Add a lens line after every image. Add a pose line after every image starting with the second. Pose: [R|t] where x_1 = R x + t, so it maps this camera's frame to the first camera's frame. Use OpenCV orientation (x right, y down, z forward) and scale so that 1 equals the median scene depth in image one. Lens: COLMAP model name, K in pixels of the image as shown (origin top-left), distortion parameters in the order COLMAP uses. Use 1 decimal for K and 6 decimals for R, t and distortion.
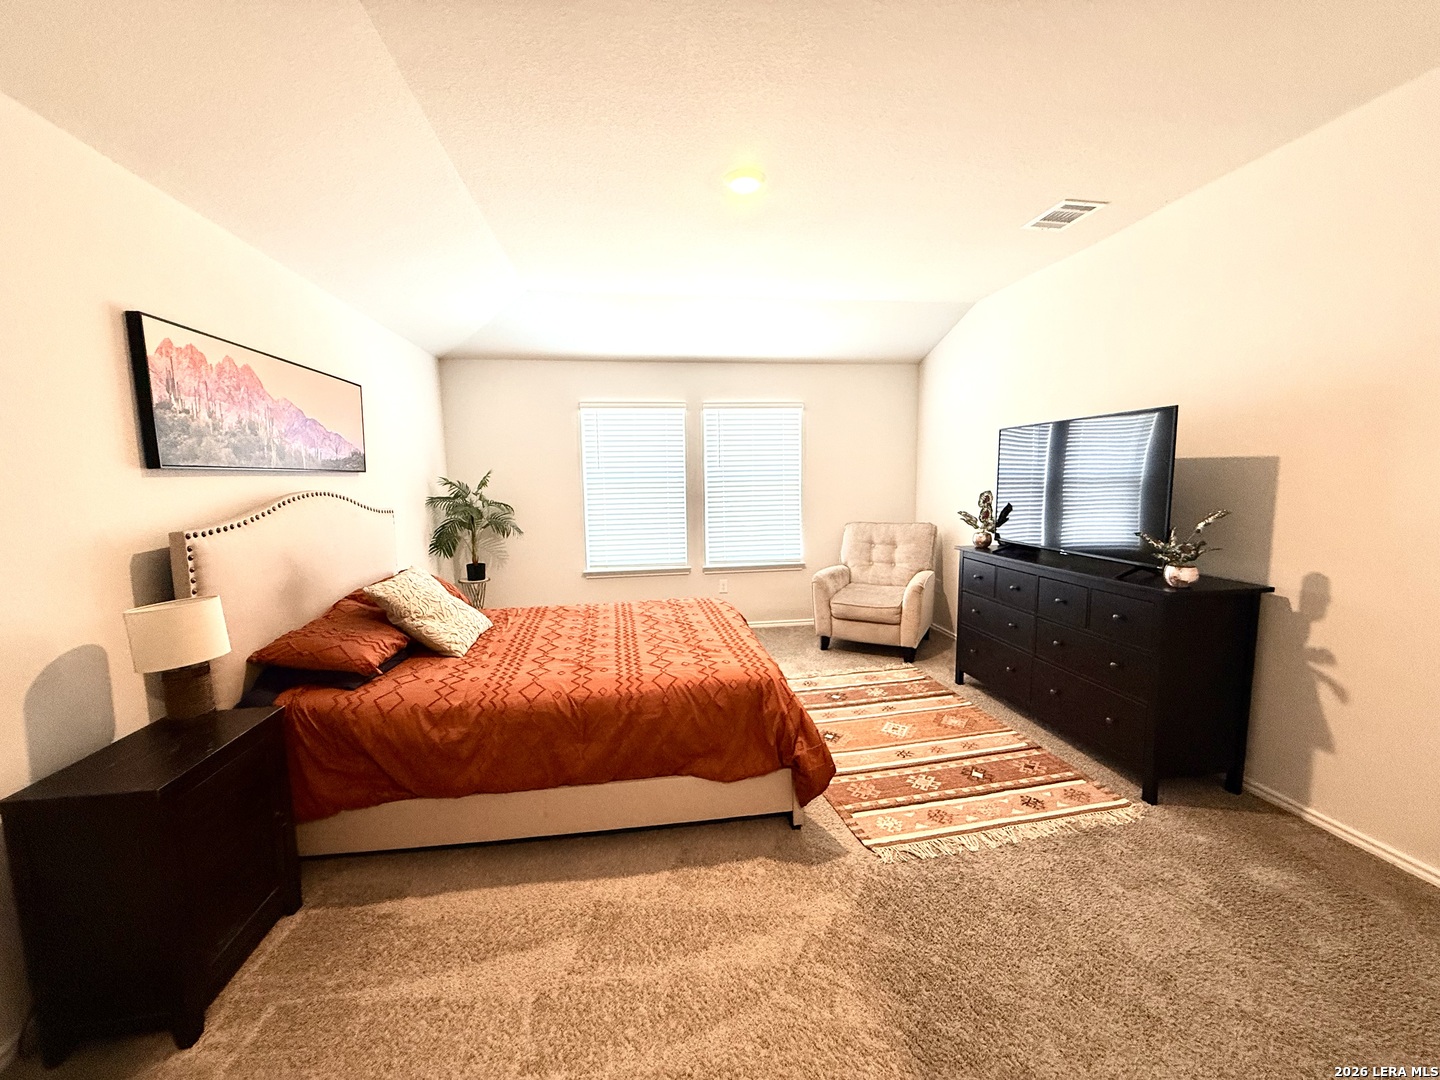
lens RADIAL K [[575.5, 0, 717.9], [0, 575.5, 537.2], [0, 0, 1]] dist [0.001278, -0.000436]
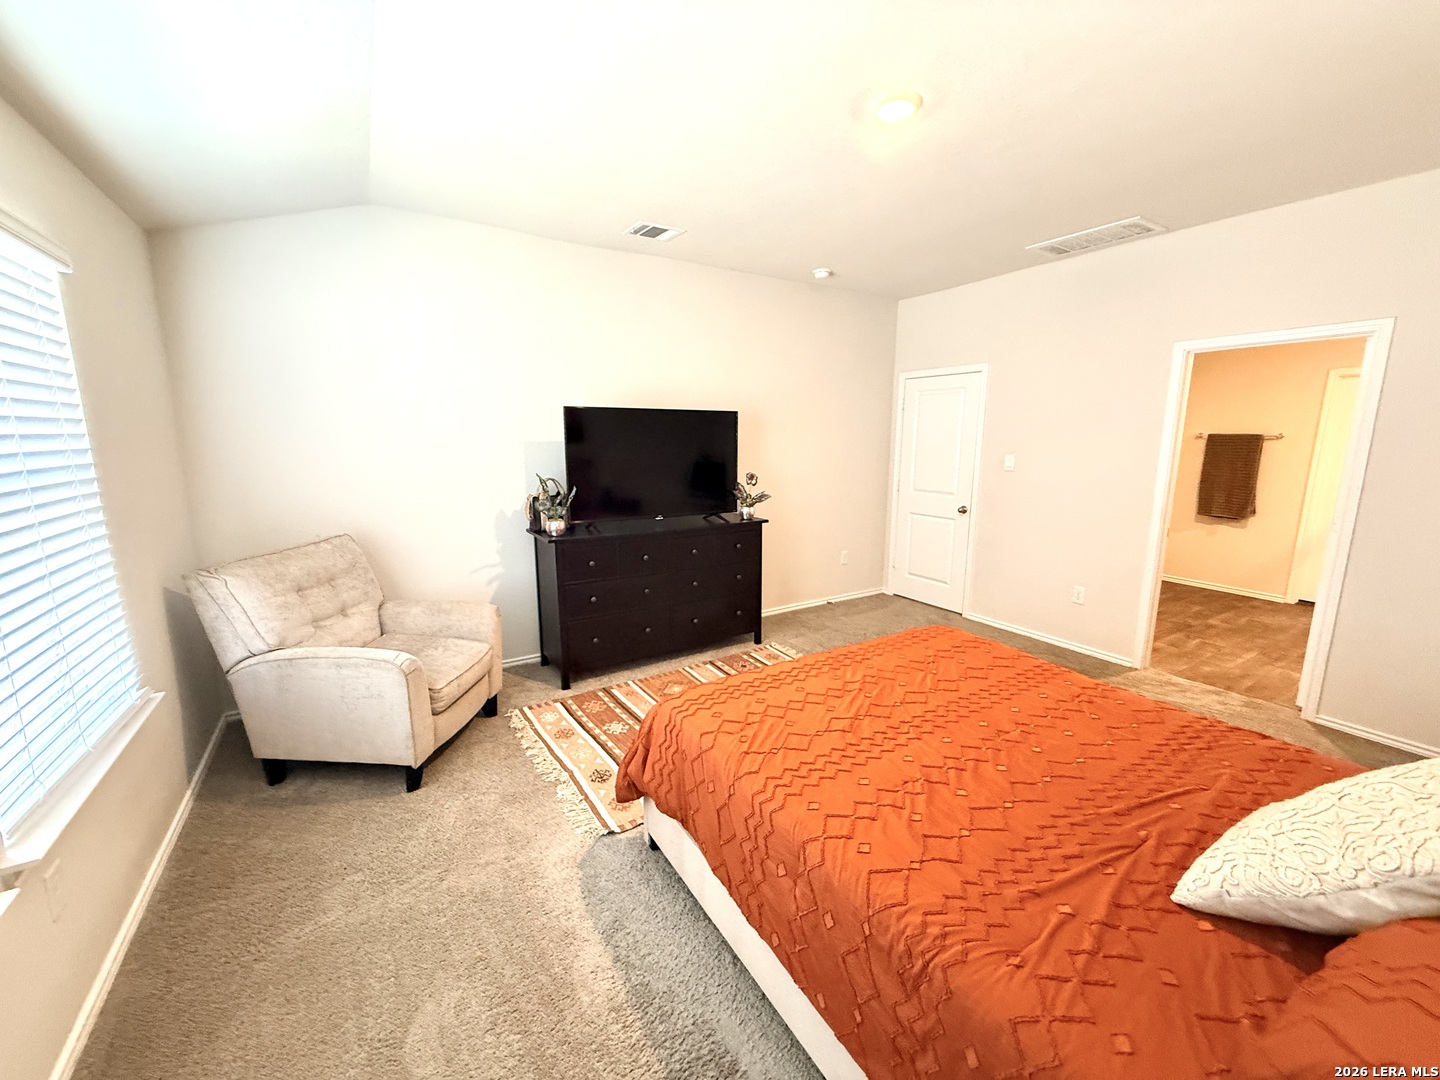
lens RADIAL K [[575.5, 0, 717.4], [0, 575.5, 541.1], [0, 0, 1]] dist [0.001278, -0.000436]
pose [[-0.400293, -0.153606, 0.903421, -0.627066], [0.098878, 0.972856, 0.209223, -0.185964], [-0.911037, 0.173079, -0.374240, 1.509263]]
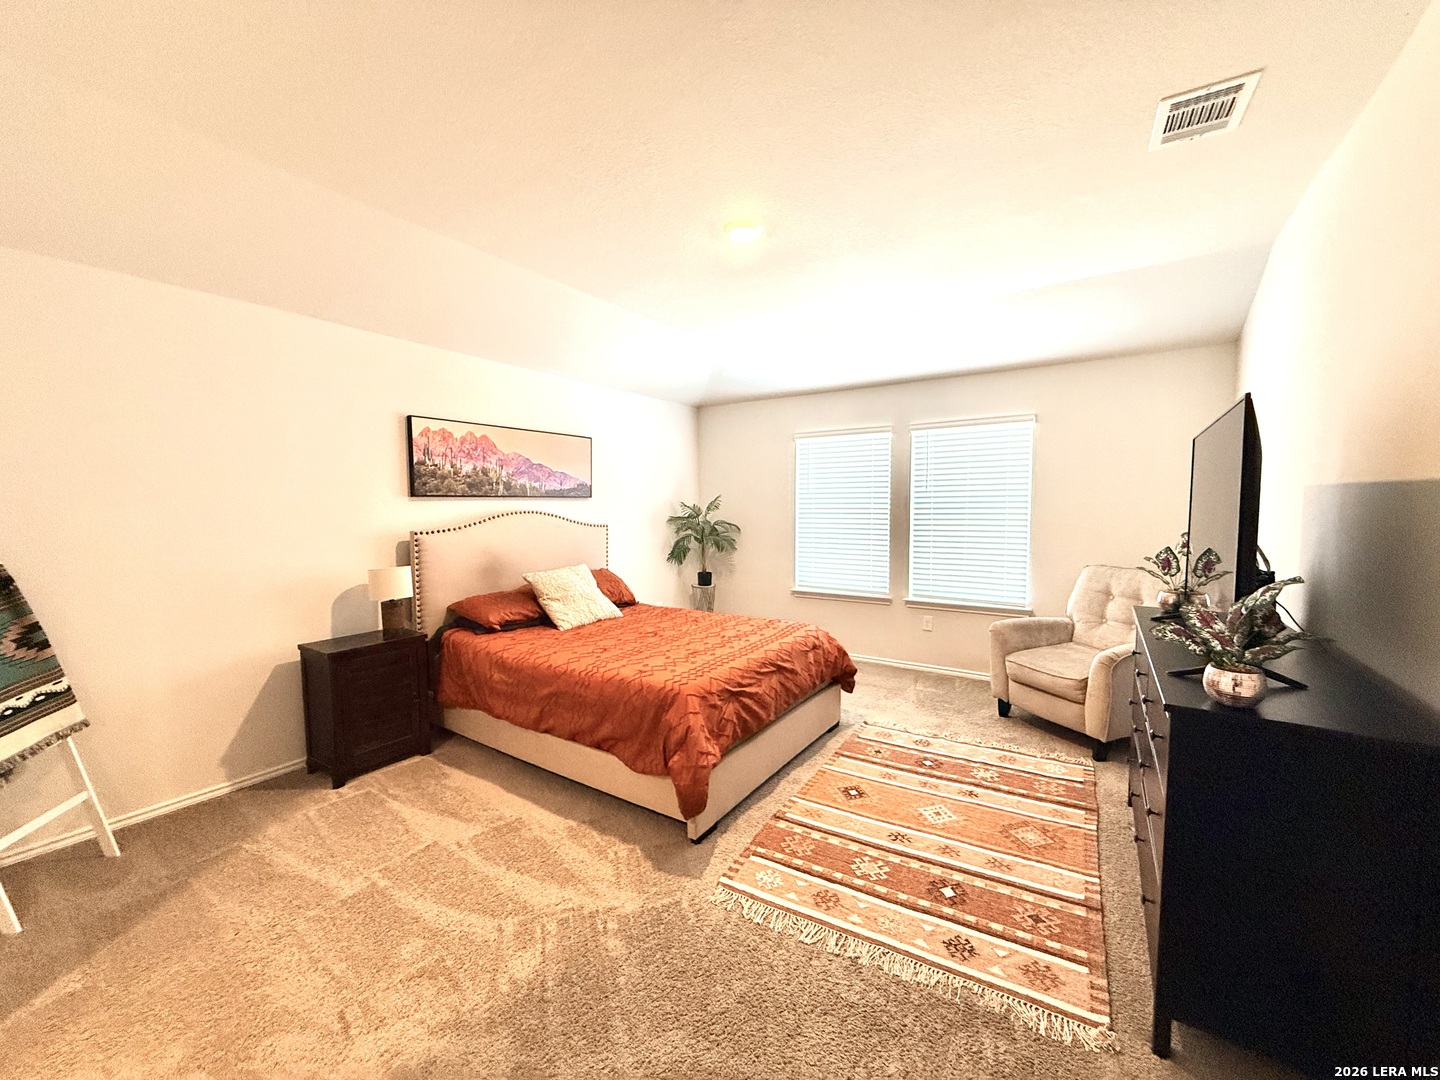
lens RADIAL K [[575.5, 0, 718.4], [0, 575.5, 537.3], [0, 0, 1]] dist [0.001278, -0.000436]
pose [[0.741217, 0.050530, -0.669361, 0.695220], [-0.076353, 0.997038, -0.009284, -0.031079], [0.666909, 0.057989, 0.742879, 0.186865]]
